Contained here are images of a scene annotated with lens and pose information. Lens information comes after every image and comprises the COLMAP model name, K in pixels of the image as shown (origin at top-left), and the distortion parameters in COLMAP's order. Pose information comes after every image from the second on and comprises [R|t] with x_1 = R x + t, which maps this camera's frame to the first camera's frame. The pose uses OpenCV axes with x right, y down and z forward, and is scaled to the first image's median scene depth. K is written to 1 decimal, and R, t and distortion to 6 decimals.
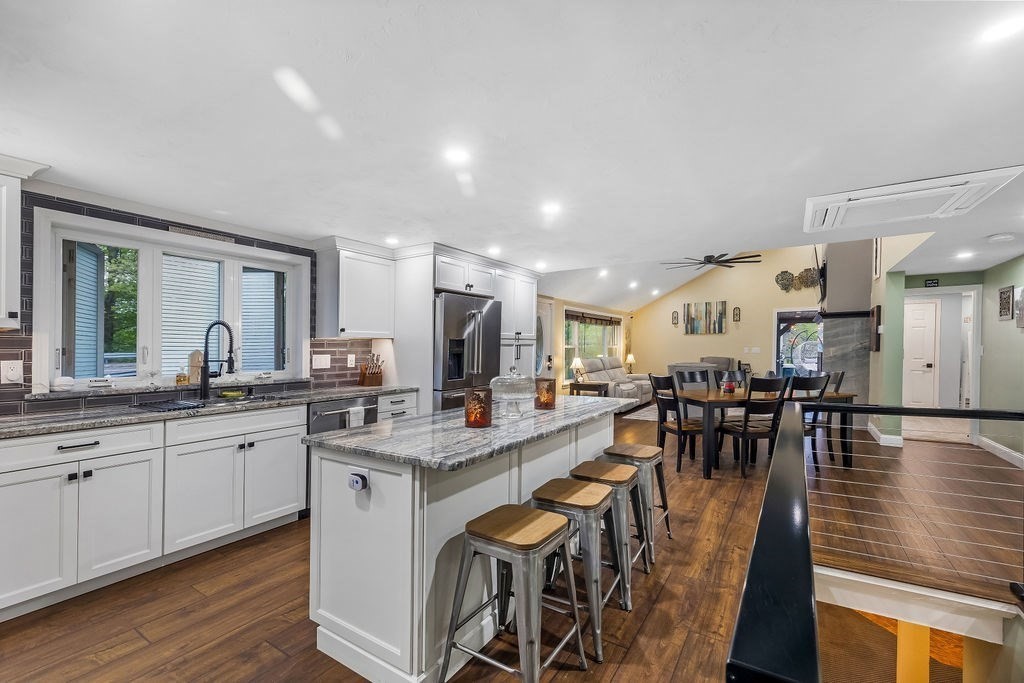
lens RADIAL K [[441.4, 0, 511.4], [0, 441.4, 357.3], [0, 0, 1]] dist [-0.001226, -0.000358]
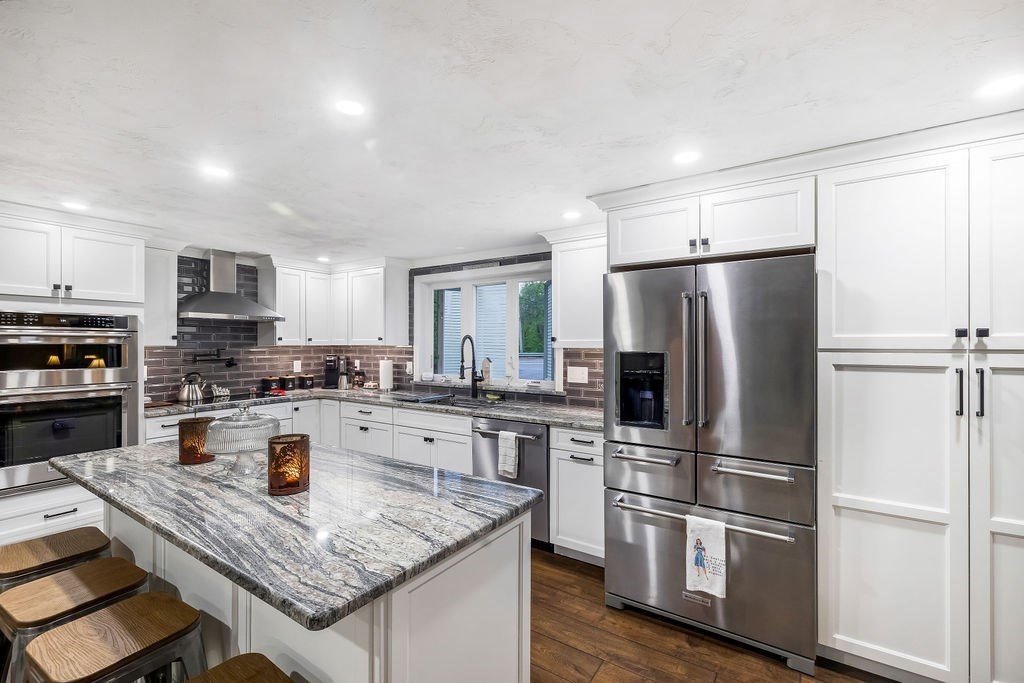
lens RADIAL K [[441.4, 0, 513.6], [0, 441.4, 340.6], [0, 0, 1]] dist [-0.001226, -0.000358]
pose [[-0.021010, 0.001395, -0.999778, 0.685318], [-0.018503, 0.999827, 0.001784, -0.088931], [0.999608, 0.018537, -0.020980, 1.411173]]
